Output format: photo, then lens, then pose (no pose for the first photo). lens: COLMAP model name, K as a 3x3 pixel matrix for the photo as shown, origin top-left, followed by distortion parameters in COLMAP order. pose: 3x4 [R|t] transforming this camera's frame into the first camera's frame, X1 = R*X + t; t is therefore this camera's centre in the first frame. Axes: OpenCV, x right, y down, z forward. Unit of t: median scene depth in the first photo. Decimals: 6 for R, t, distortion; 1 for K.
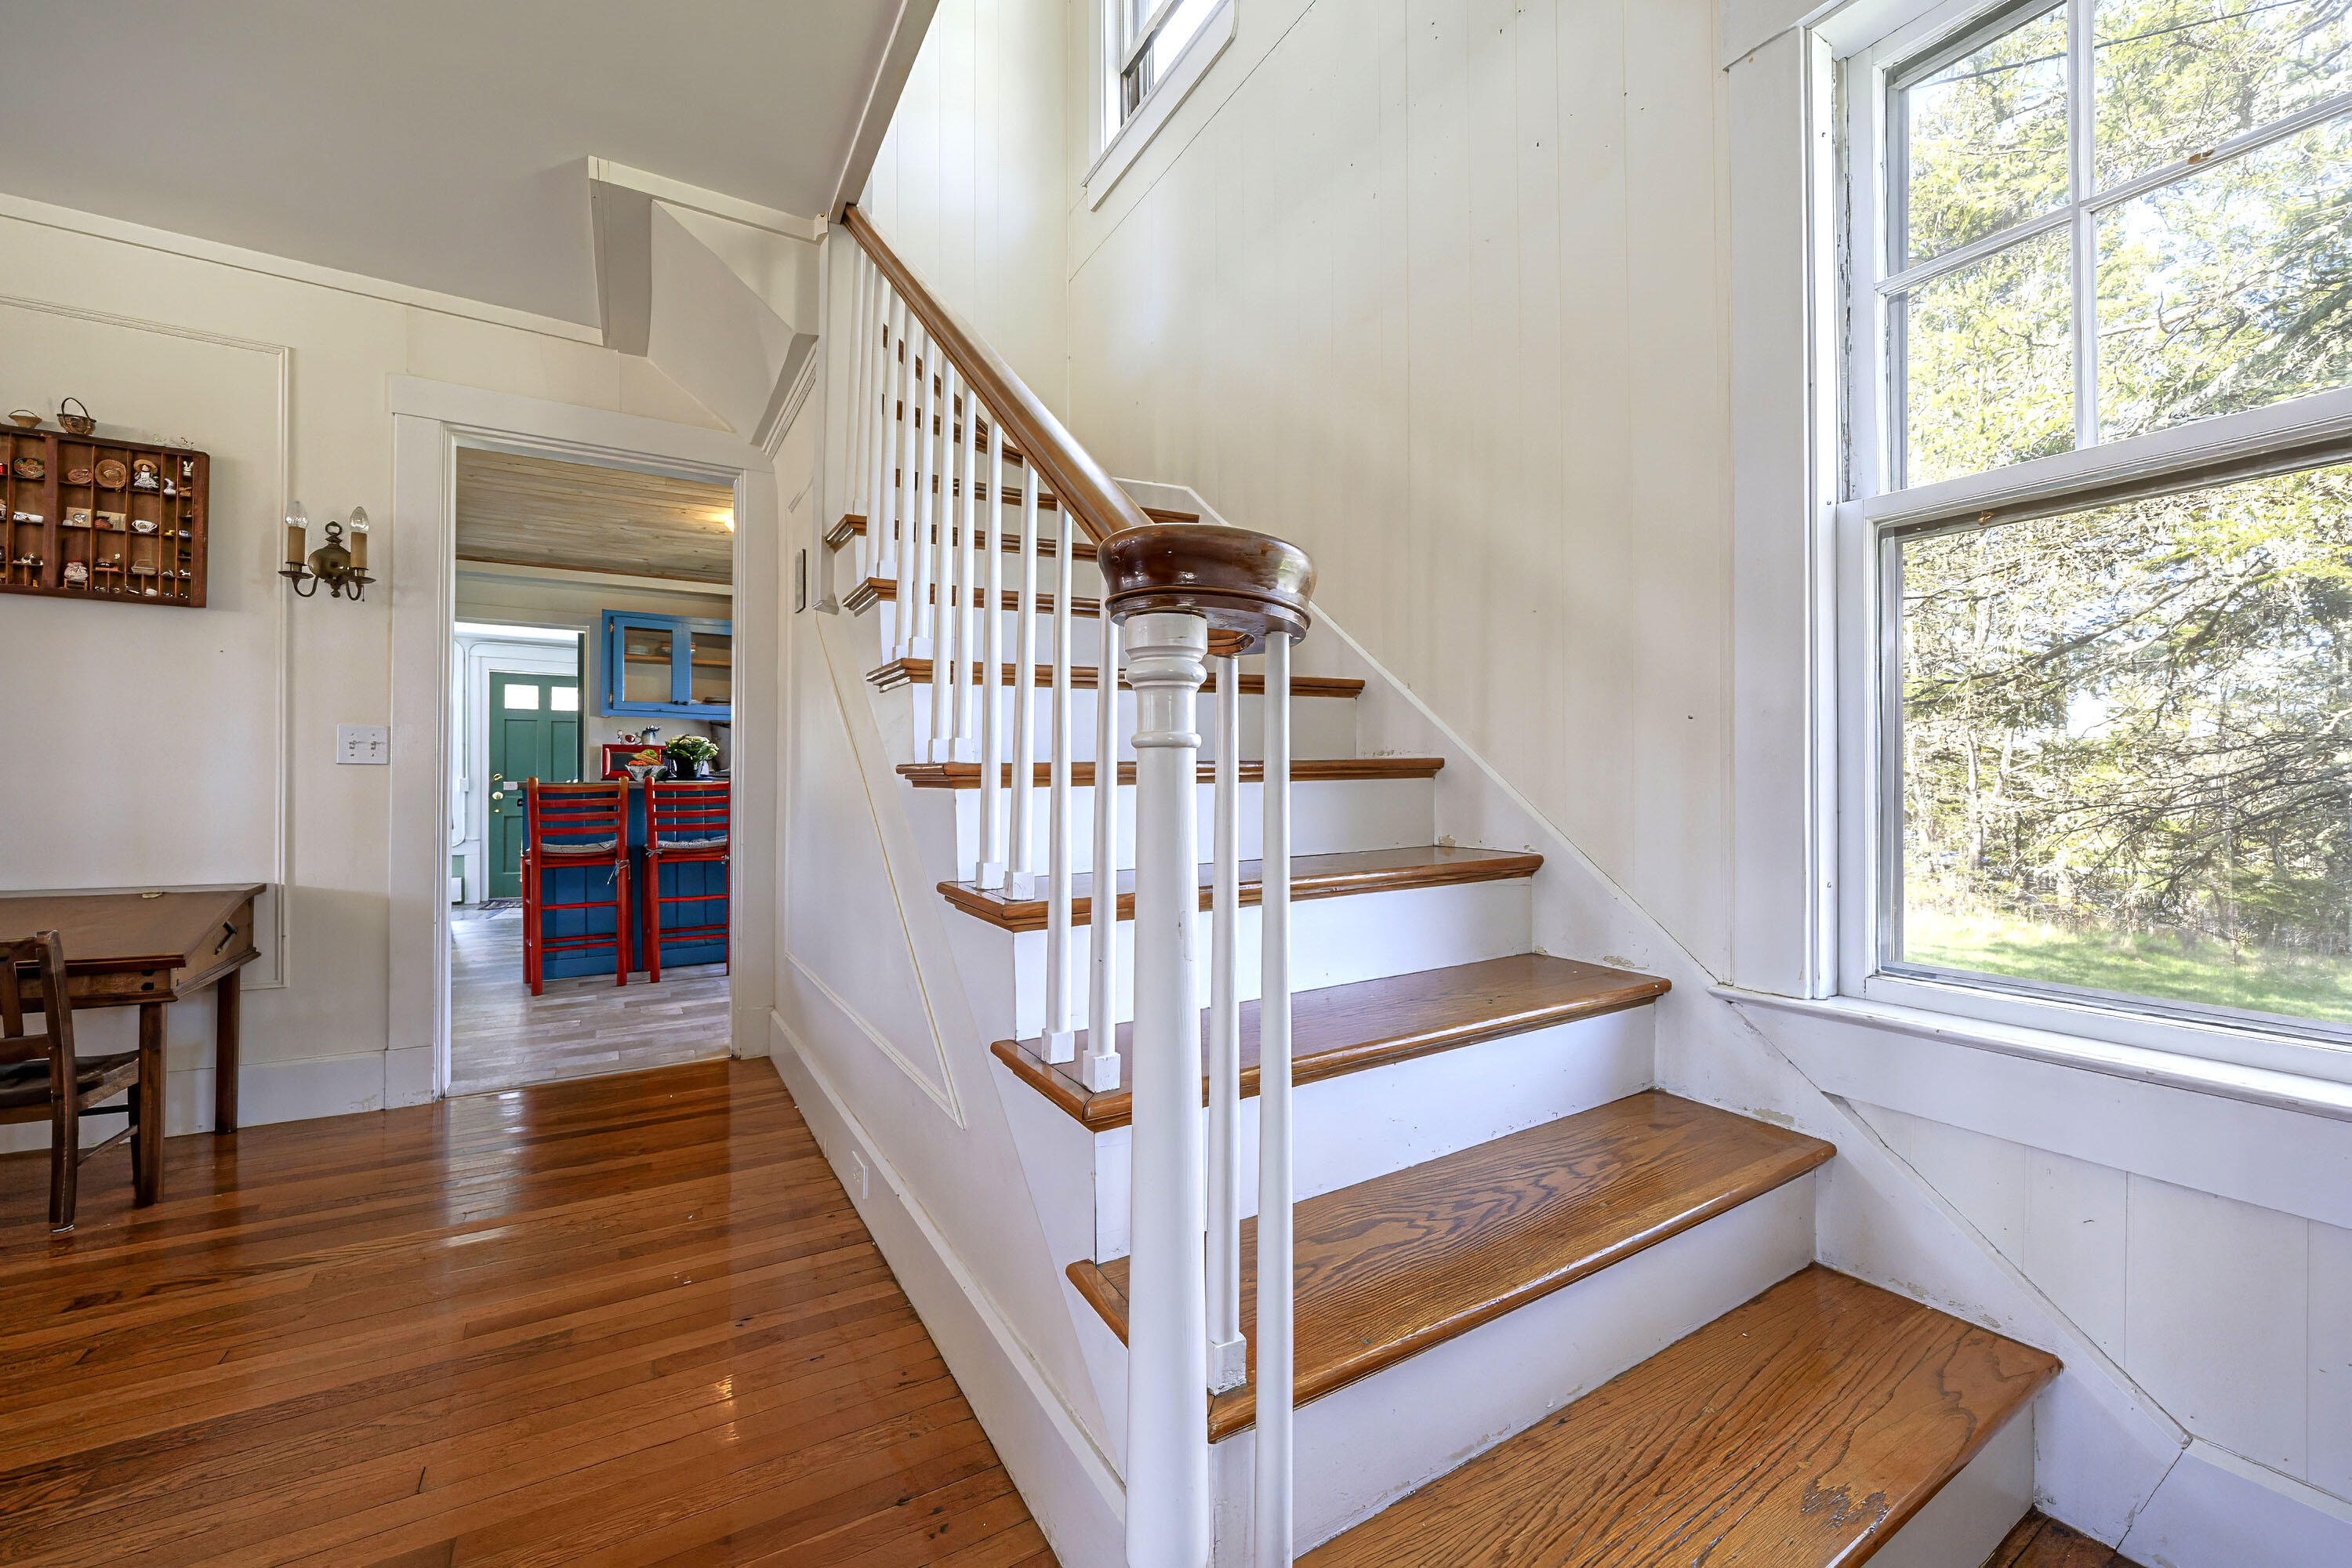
lens RADIAL K [[918.2, 0, 1175.6], [0, 918.2, 785.0], [0, 0, 1]] dist [-0.002603, 0.000299]
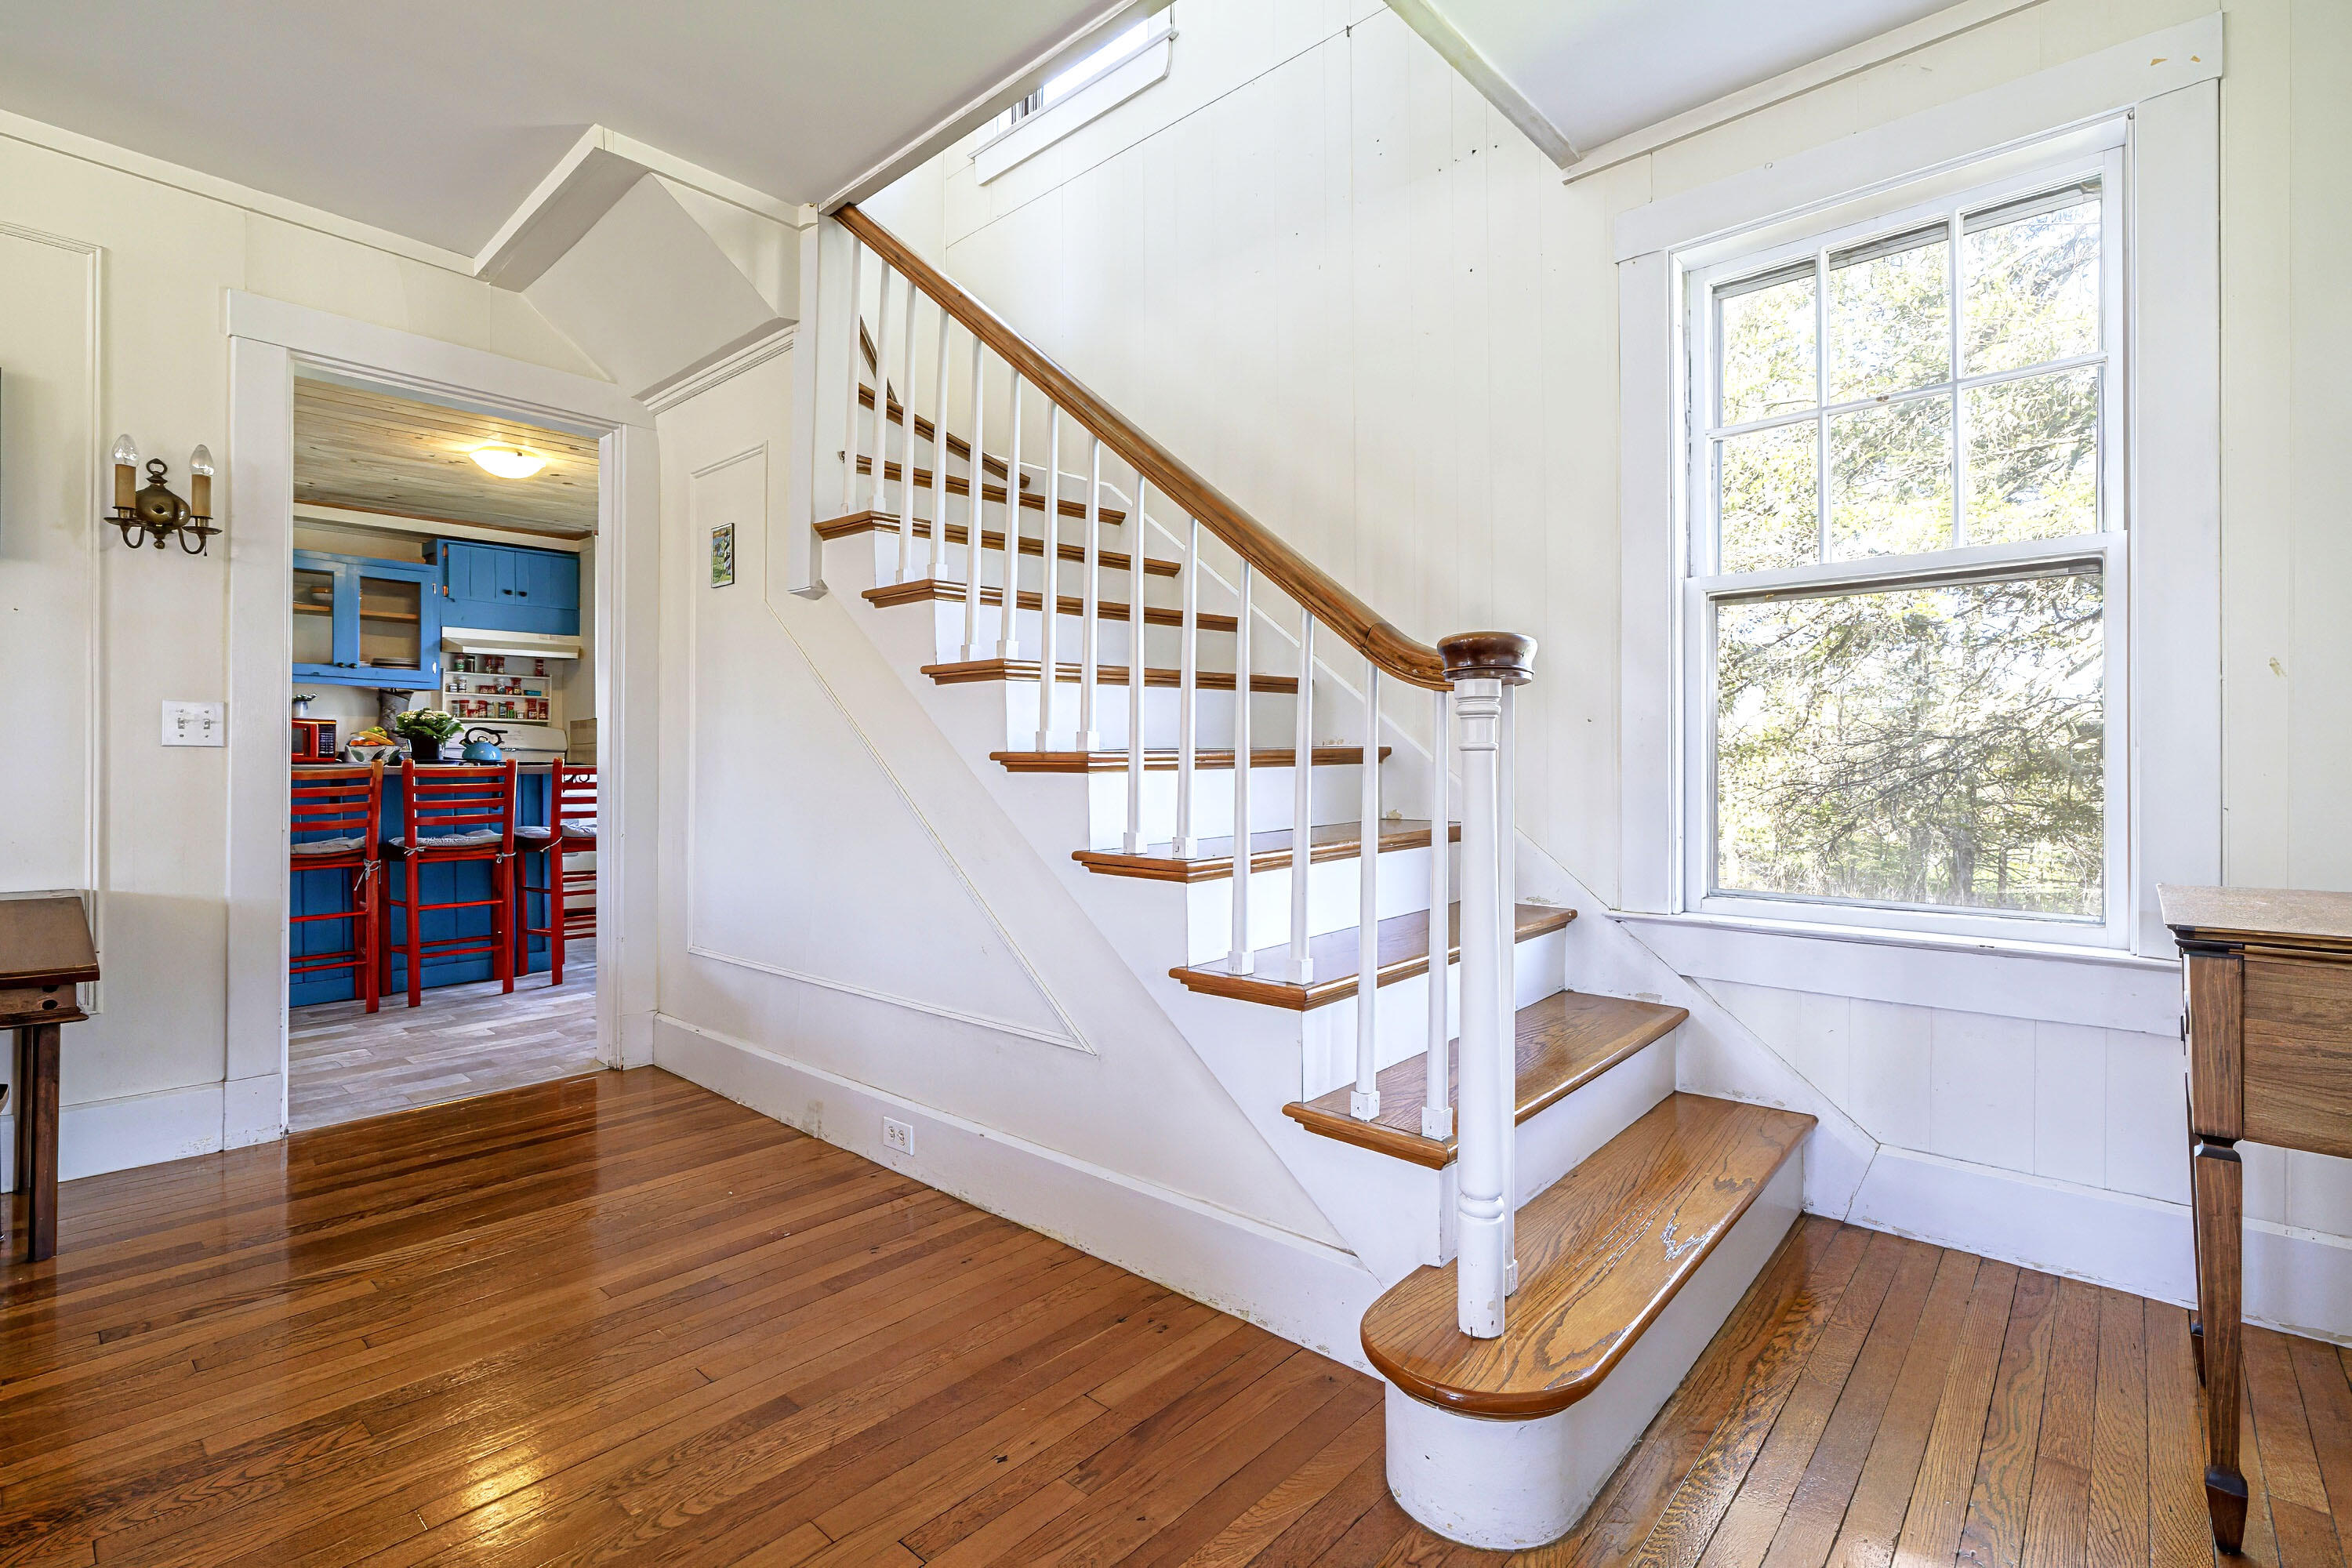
lens RADIAL K [[1070.6, 0, 1177.0], [0, 1070.6, 776.0], [0, 0, 1]] dist [0.003312, -0.001281]
pose [[0.954399, -0.003324, 0.298515, -0.363542], [0.001028, 0.999969, 0.007849, -0.002656], [-0.298532, -0.007184, 0.954373, -0.255201]]
